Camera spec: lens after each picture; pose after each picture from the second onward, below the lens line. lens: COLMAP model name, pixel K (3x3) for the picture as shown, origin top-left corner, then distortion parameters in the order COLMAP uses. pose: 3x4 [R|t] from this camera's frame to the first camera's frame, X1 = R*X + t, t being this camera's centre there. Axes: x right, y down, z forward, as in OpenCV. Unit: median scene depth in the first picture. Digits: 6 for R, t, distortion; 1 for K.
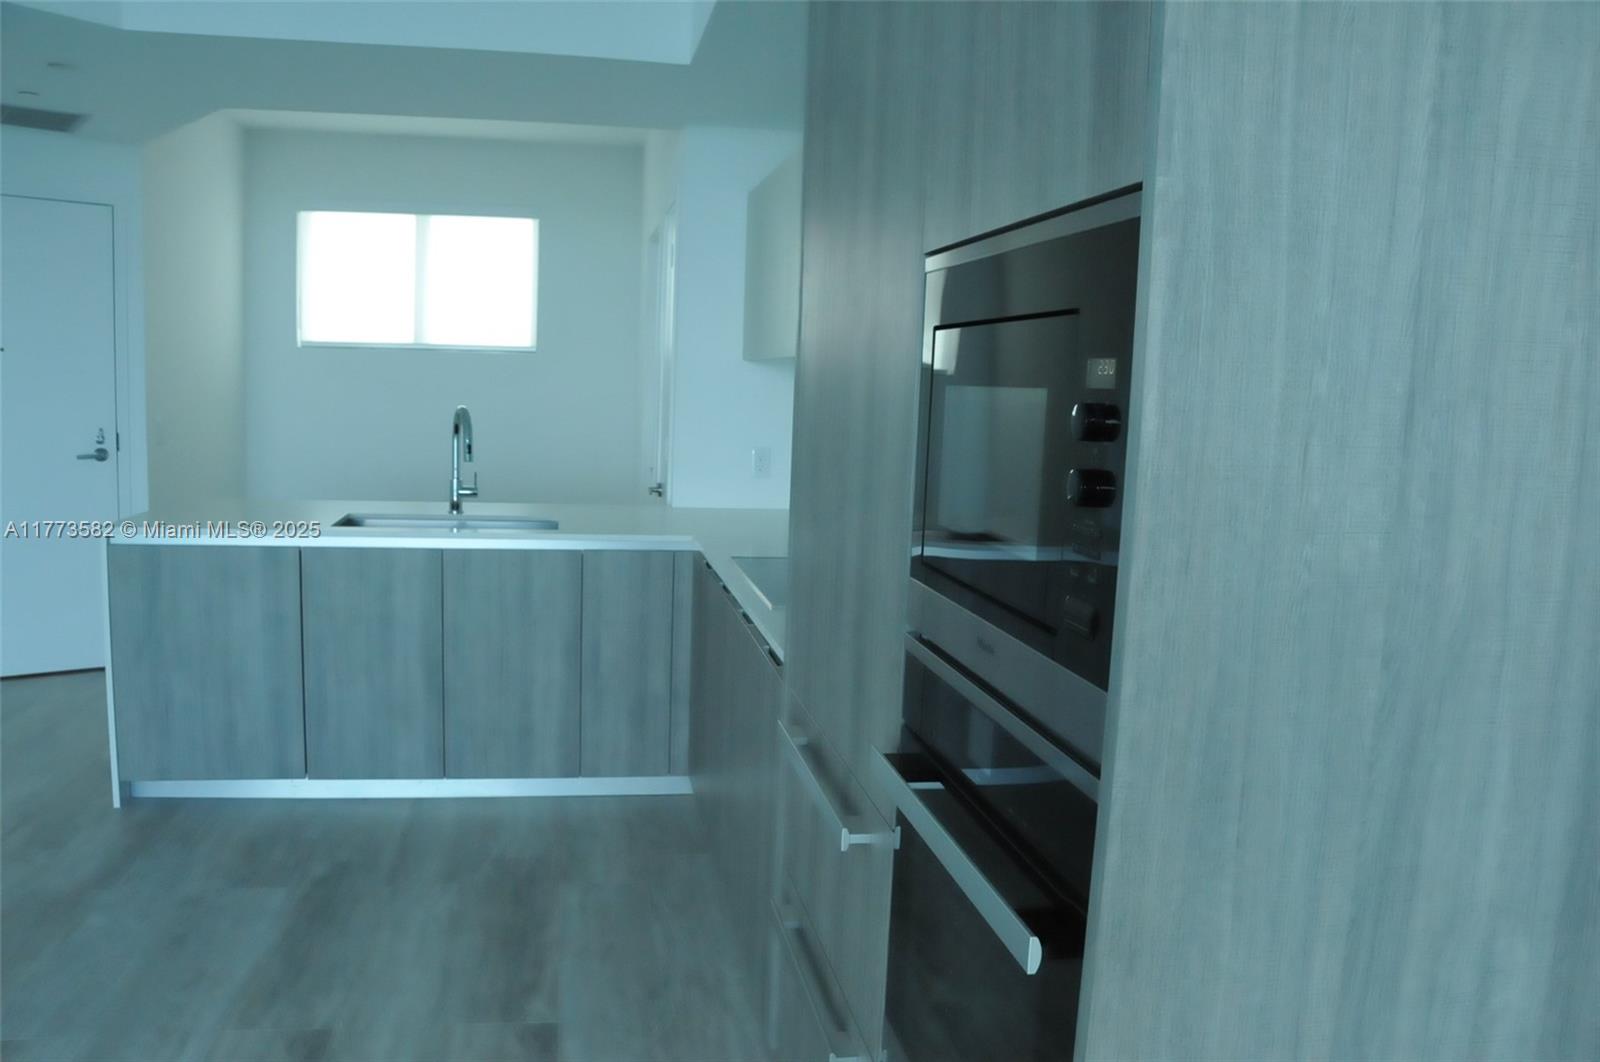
lens RADIAL K [[1232.2, 0, 735.0], [0, 1232.2, 569.0], [0, 0, 1]] dist [-0.072532, 0.006146]
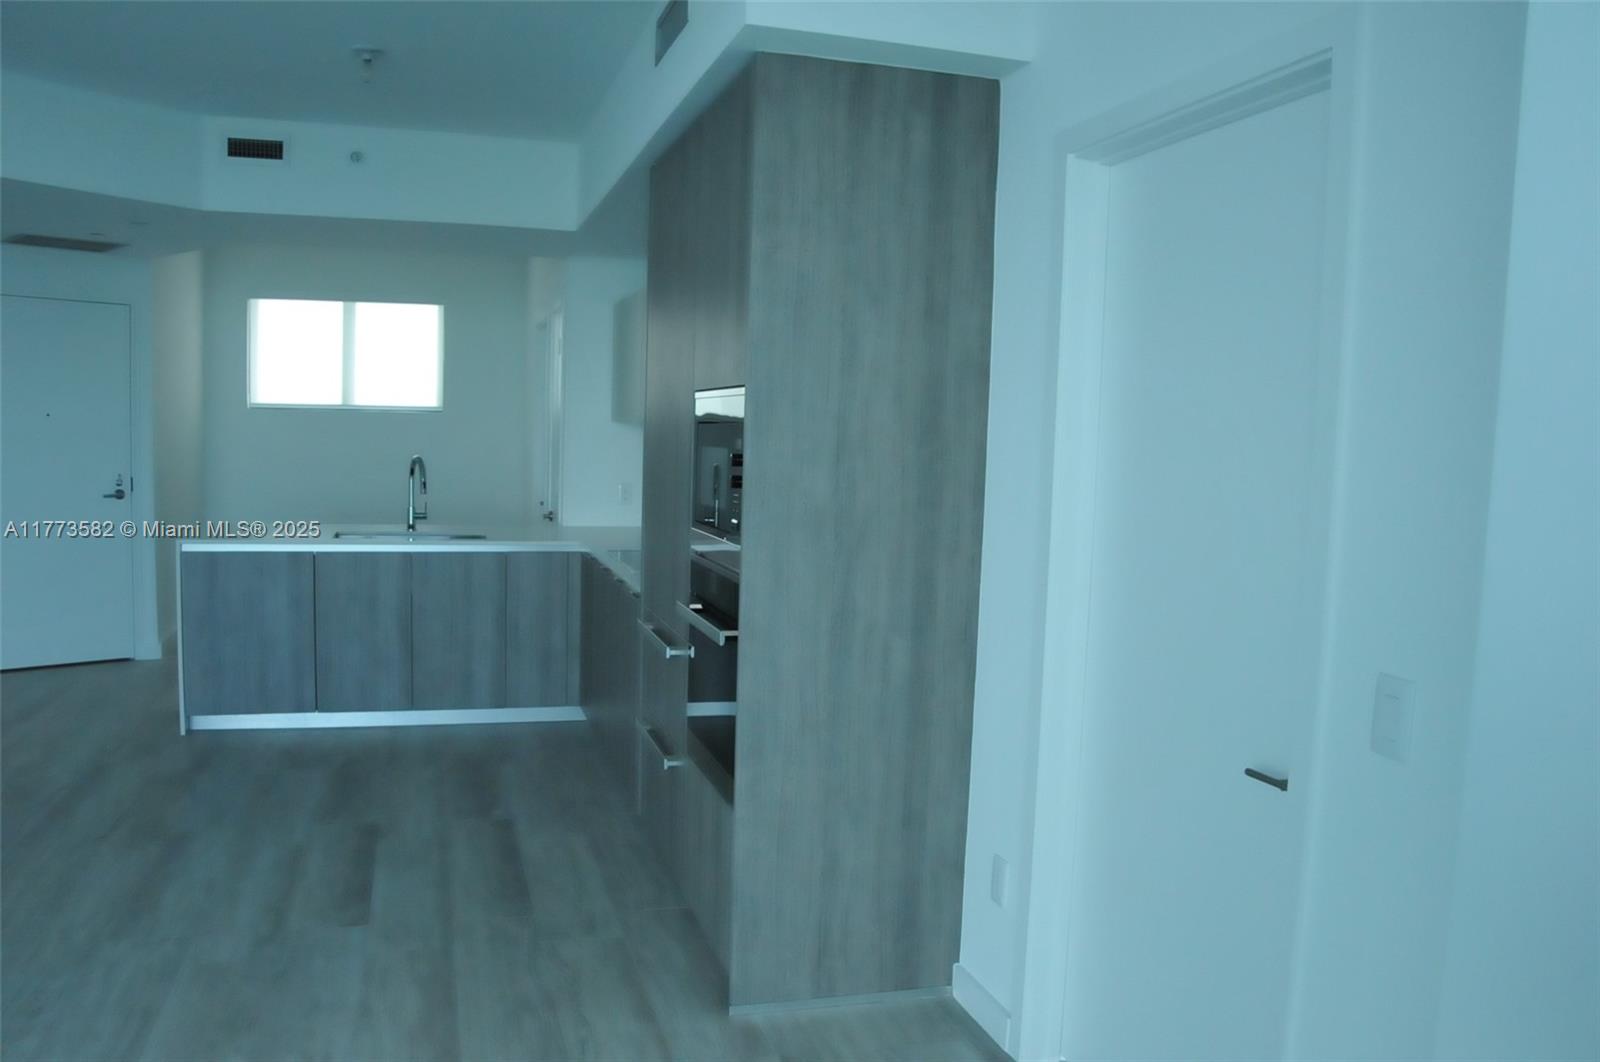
lens RADIAL K [[1232.2, 0, 735.0], [0, 1232.2, 569.0], [0, 0, 1]] dist [-0.072532, 0.006146]
pose [[0.993876, -0.017883, 0.109047, -0.011550], [0.021895, 0.999123, -0.035701, 0.062984], [-0.108313, 0.037870, 0.993395, -0.491208]]
